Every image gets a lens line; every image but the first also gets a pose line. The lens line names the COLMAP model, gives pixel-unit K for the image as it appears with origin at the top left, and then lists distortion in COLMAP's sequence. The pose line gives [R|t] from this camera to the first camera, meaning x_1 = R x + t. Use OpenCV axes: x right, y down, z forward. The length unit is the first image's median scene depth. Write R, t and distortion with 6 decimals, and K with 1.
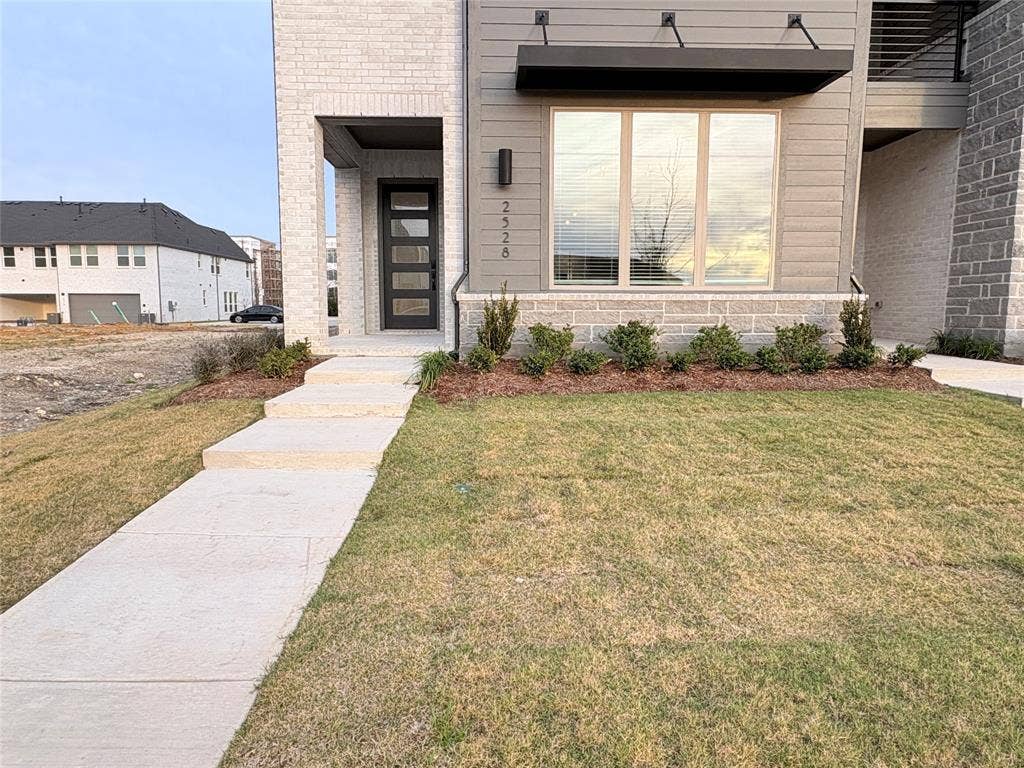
lens RADIAL K [[657.8, 0, 505.6], [0, 657.8, 386.1], [0, 0, 1]] dist [-0.004866, 0.004147]
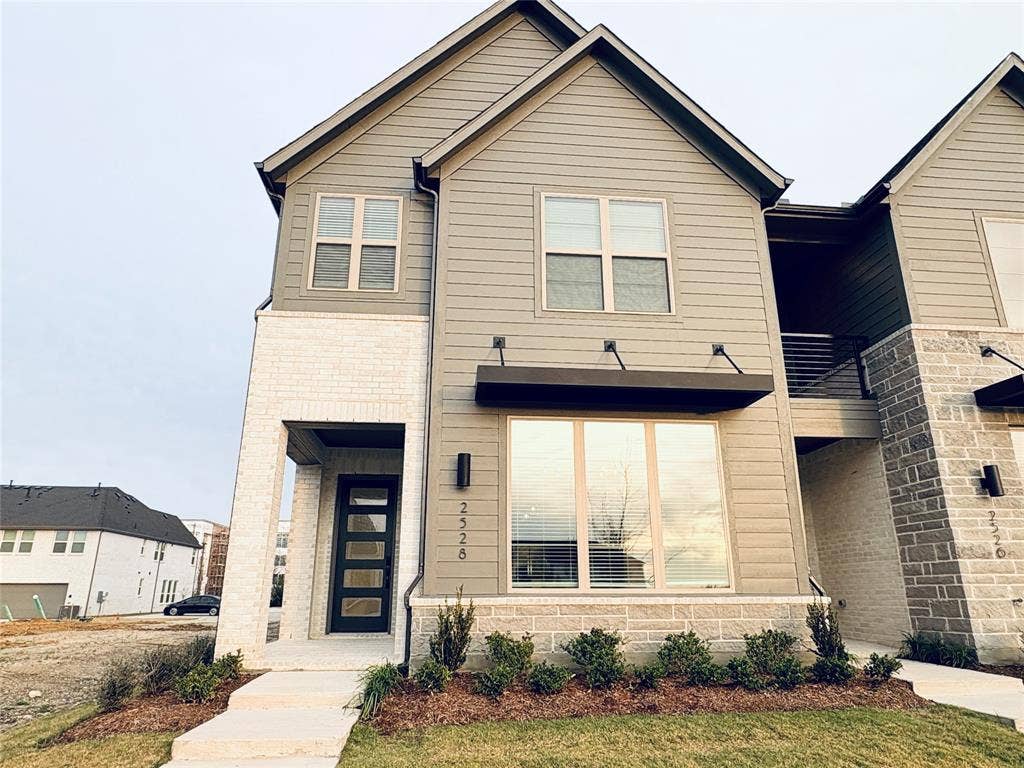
lens RADIAL K [[657.8, 0, 512.6], [0, 657.8, 382.4], [0, 0, 1]] dist [-0.004866, 0.004147]
pose [[0.997624, 0.018708, 0.066301, 0.004822], [0.010719, 0.908545, -0.417650, -0.026291], [-0.068051, 0.417368, 0.906186, 0.003330]]
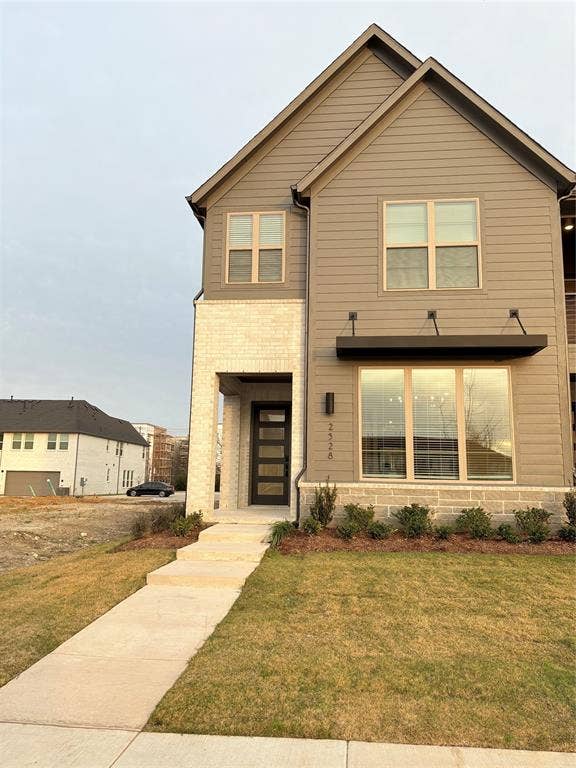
lens RADIAL K [[582.1, 0, 287.8], [0, 582.1, 378.4], [0, 0, 1]] dist [0.051240, -0.050593]
pose [[0.992467, -0.006437, -0.122342, 0.070507], [-0.029942, 0.955591, -0.293171, 0.026685], [0.118796, 0.294625, 0.948200, -0.367129]]
